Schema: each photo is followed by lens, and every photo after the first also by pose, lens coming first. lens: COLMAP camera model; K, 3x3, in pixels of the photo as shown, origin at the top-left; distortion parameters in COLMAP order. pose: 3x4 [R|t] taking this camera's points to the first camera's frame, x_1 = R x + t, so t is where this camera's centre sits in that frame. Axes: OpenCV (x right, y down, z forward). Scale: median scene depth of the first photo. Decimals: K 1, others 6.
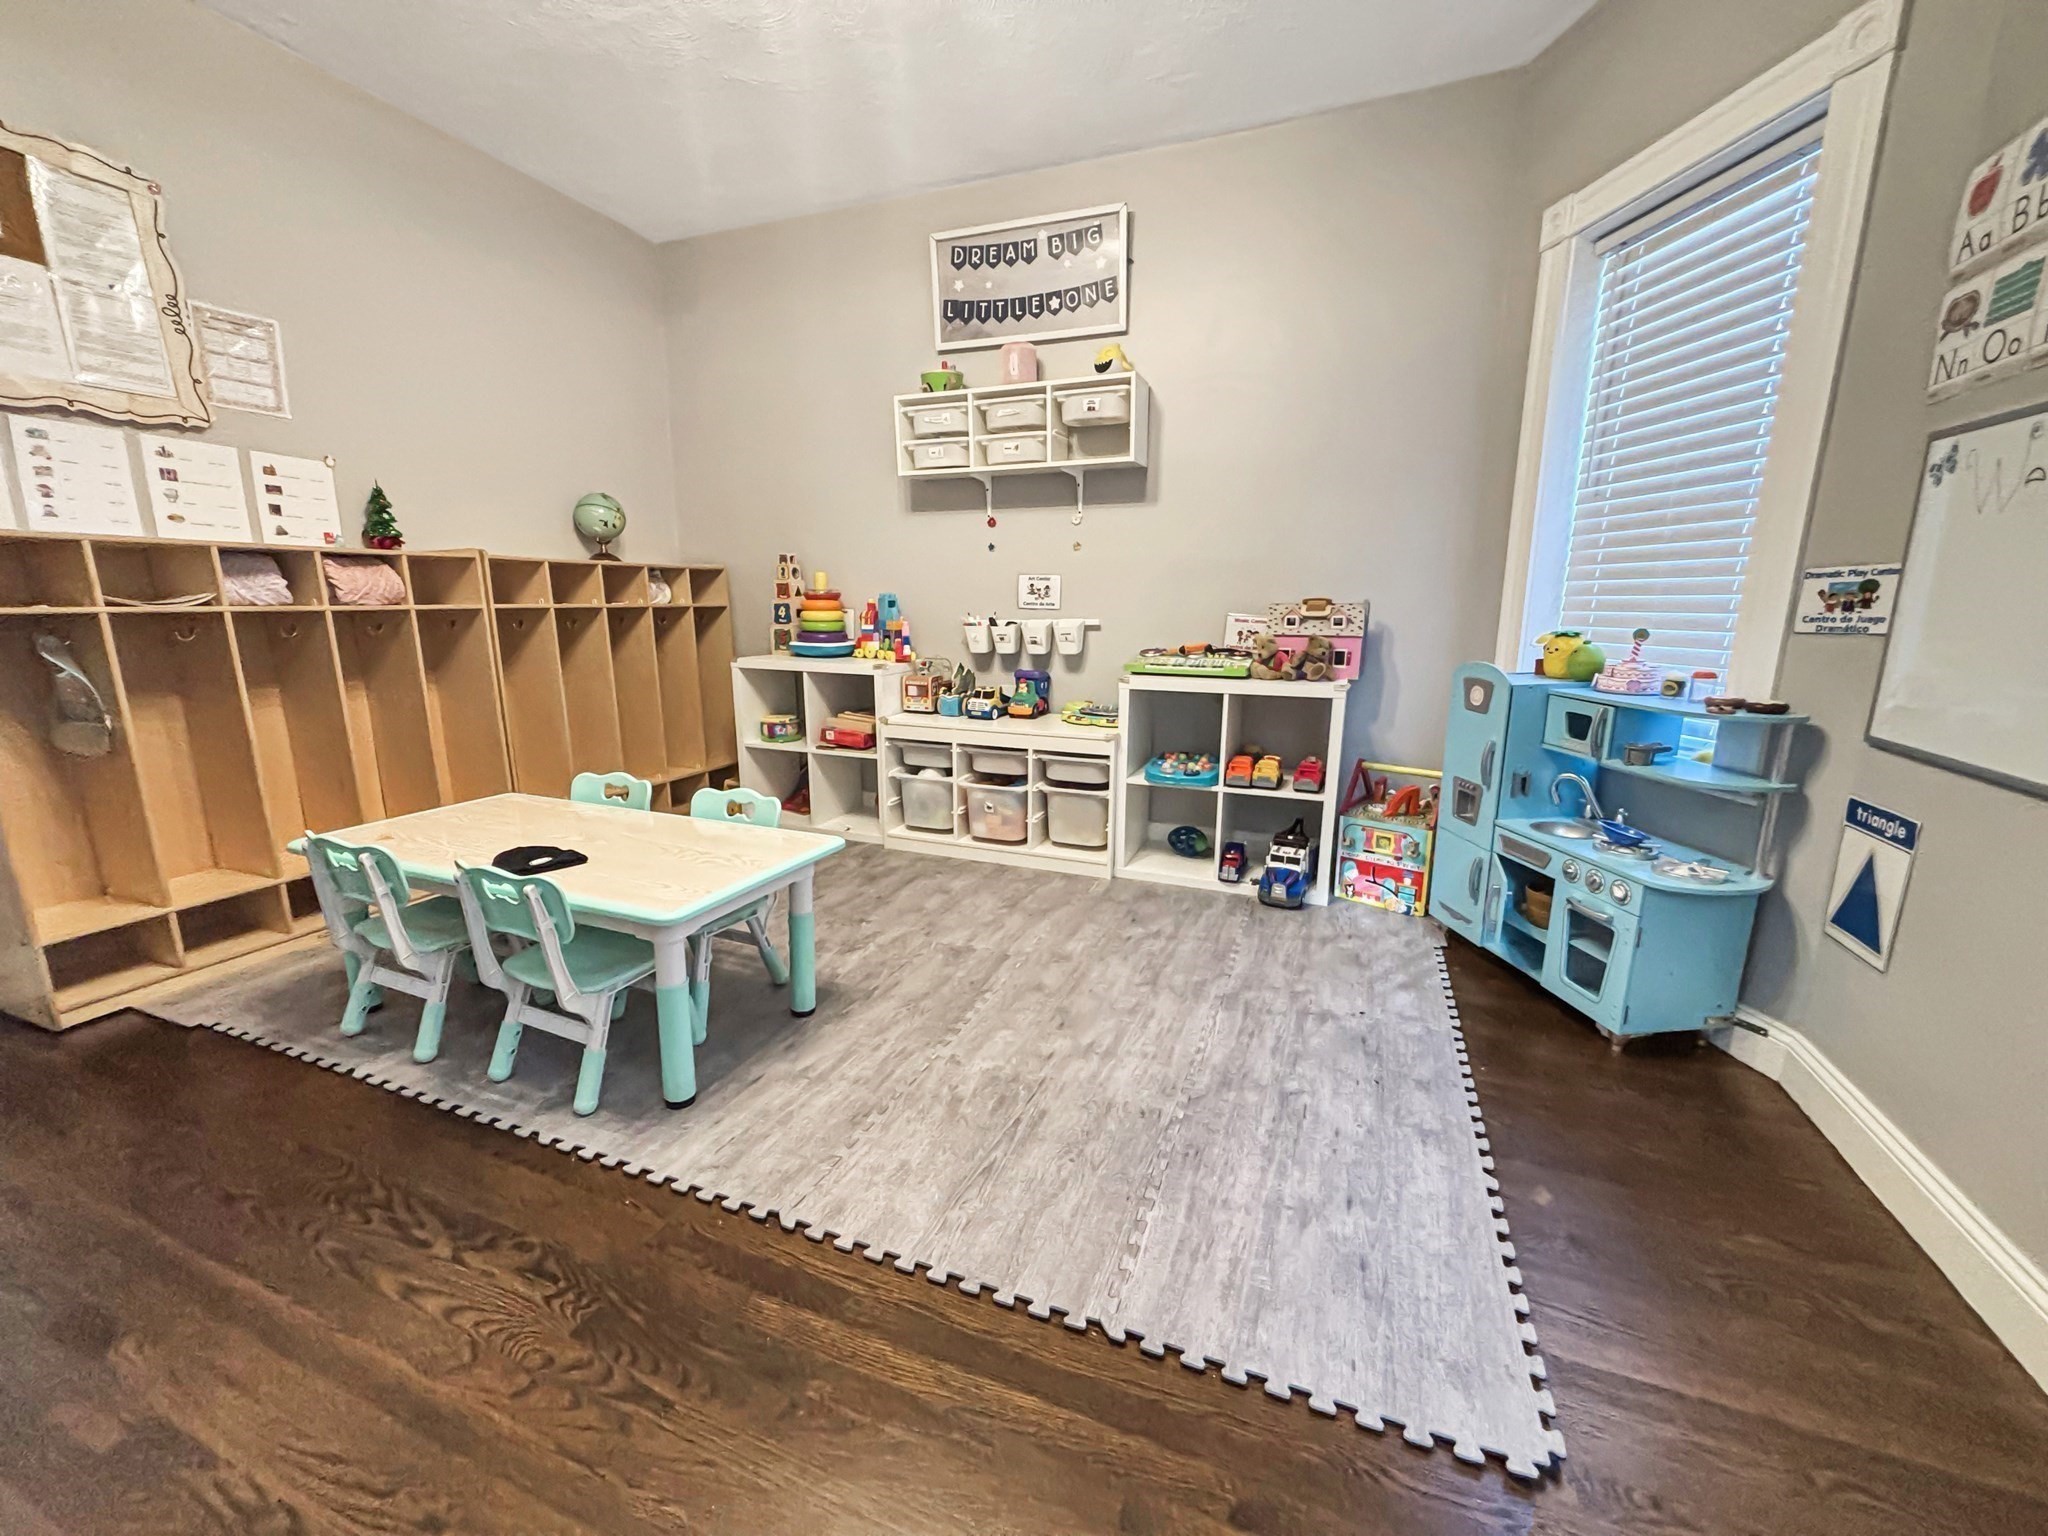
lens RADIAL K [[812.9, 0, 1020.2], [0, 812.9, 775.7], [0, 0, 1]] dist [-0.001816, -0.000254]
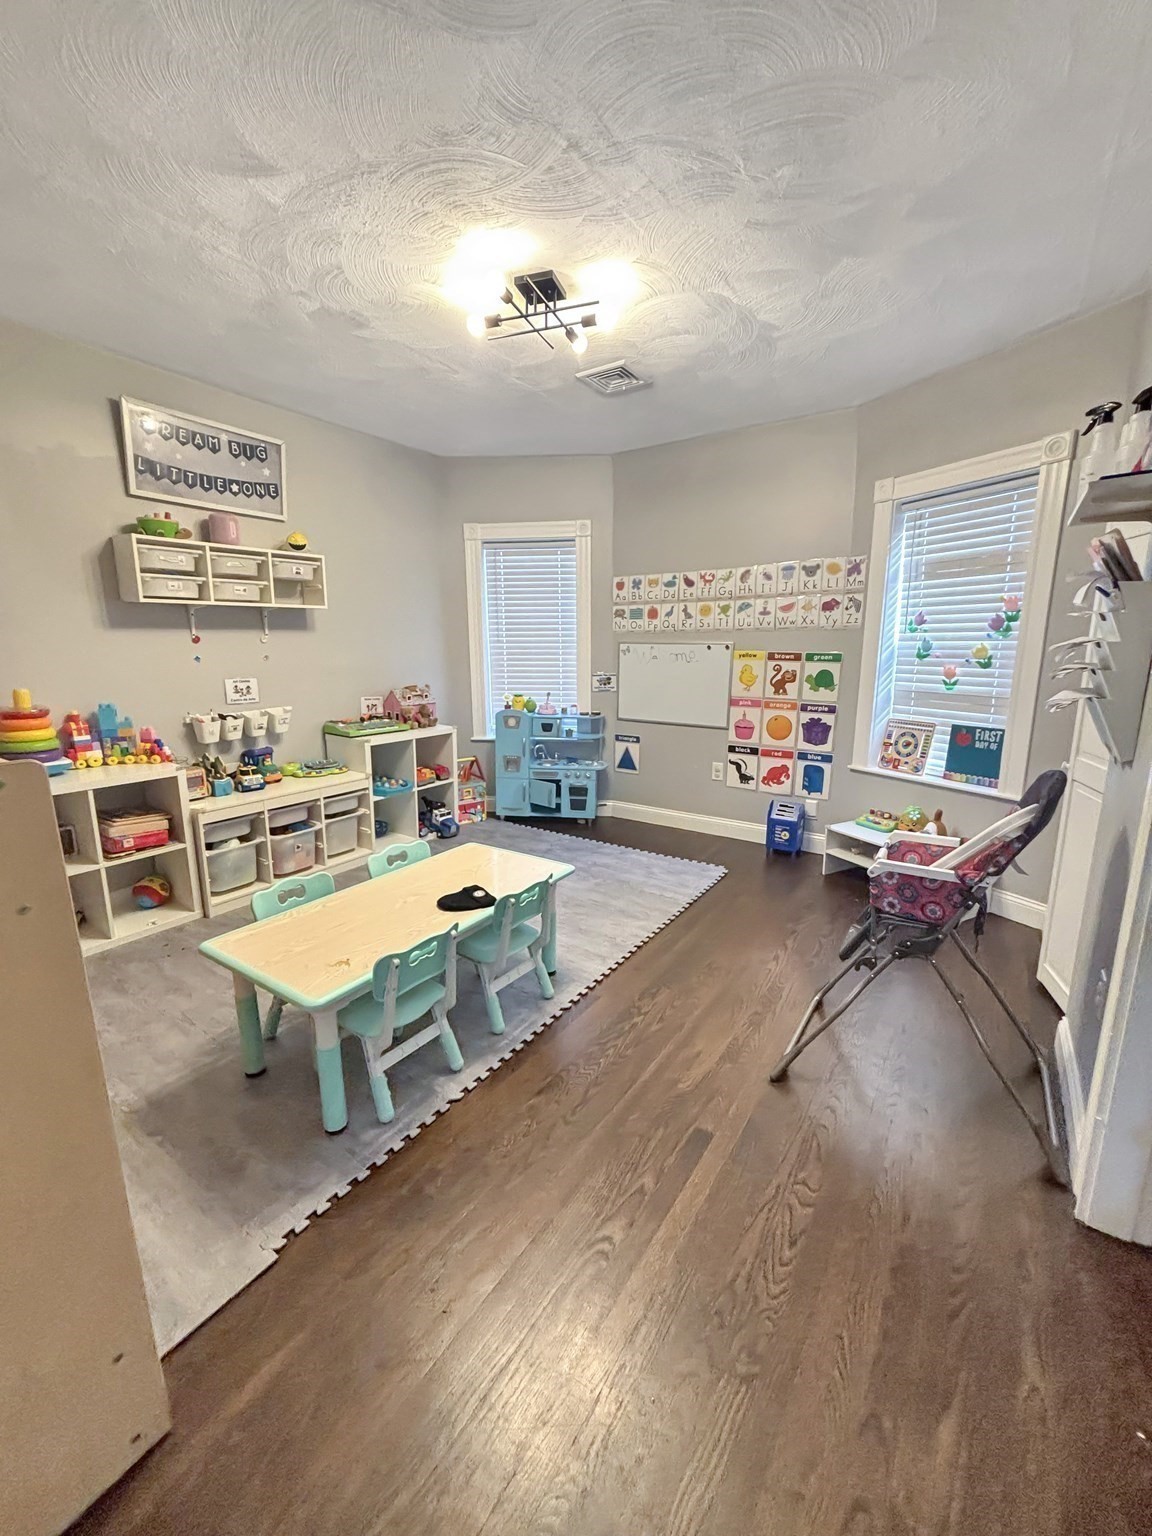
lens RADIAL K [[609.7, 0, 578.8], [0, 609.7, 760.6], [0, 0, 1]] dist [-0.001816, -0.000254]
pose [[0.223500, -0.197084, 0.954571, -0.921112], [0.203871, 0.967135, 0.151944, -0.169168], [-0.953144, 0.160650, 0.256334, 0.248406]]
